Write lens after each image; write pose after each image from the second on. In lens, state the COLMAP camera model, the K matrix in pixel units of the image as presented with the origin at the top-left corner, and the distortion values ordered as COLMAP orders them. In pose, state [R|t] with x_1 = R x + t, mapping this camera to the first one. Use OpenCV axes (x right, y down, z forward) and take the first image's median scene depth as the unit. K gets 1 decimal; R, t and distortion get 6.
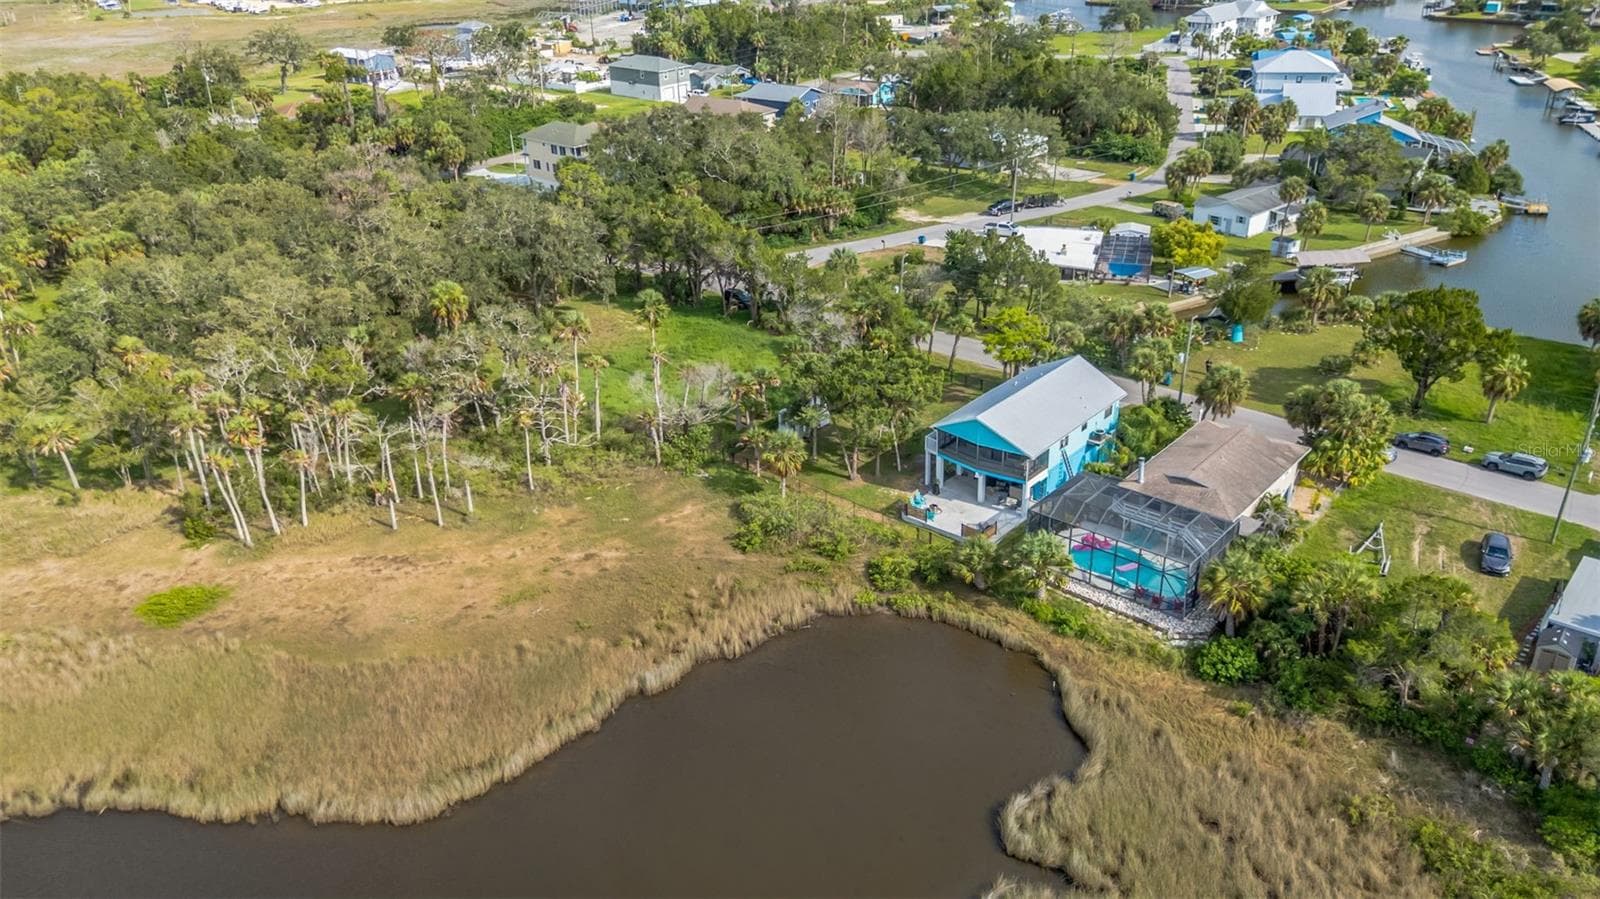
lens RADIAL K [[1177.7, 0, 800.0], [0, 1177.7, 449.5], [0, 0, 1]] dist [0.076479, -0.068865]
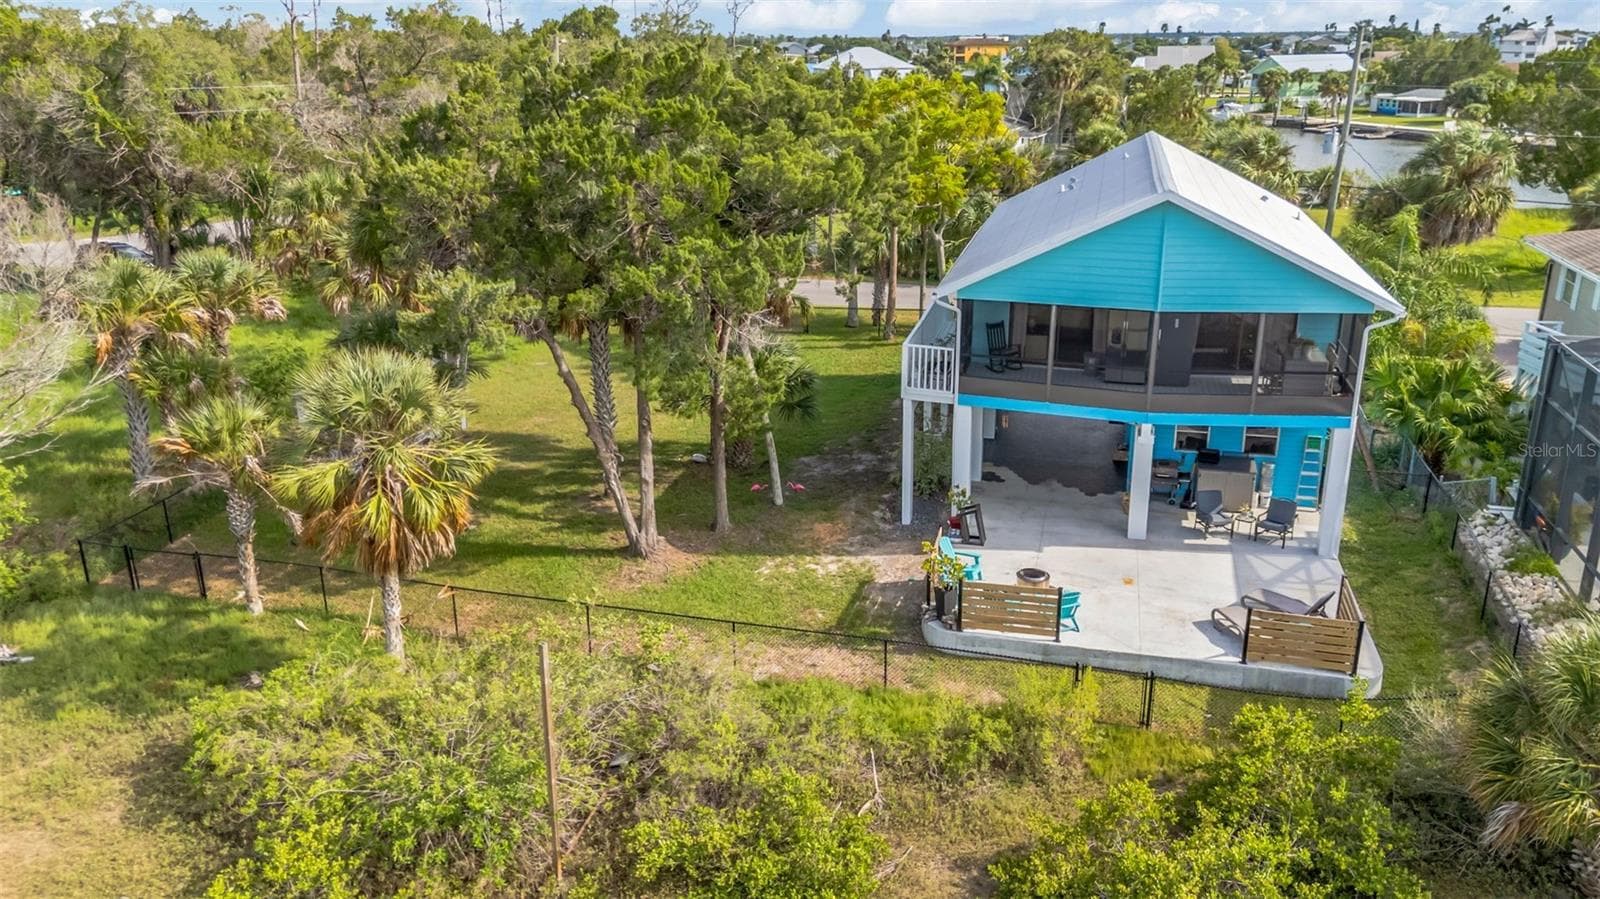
lens RADIAL K [[1177.7, 0, 800.0], [0, 1177.7, 449.5], [0, 0, 1]] dist [0.076479, -0.068865]
pose [[0.892750, -0.123631, 0.433259, -0.039129], [0.184285, 0.977697, -0.100740, 0.036348], [-0.411142, 0.169779, 0.895621, 0.753140]]
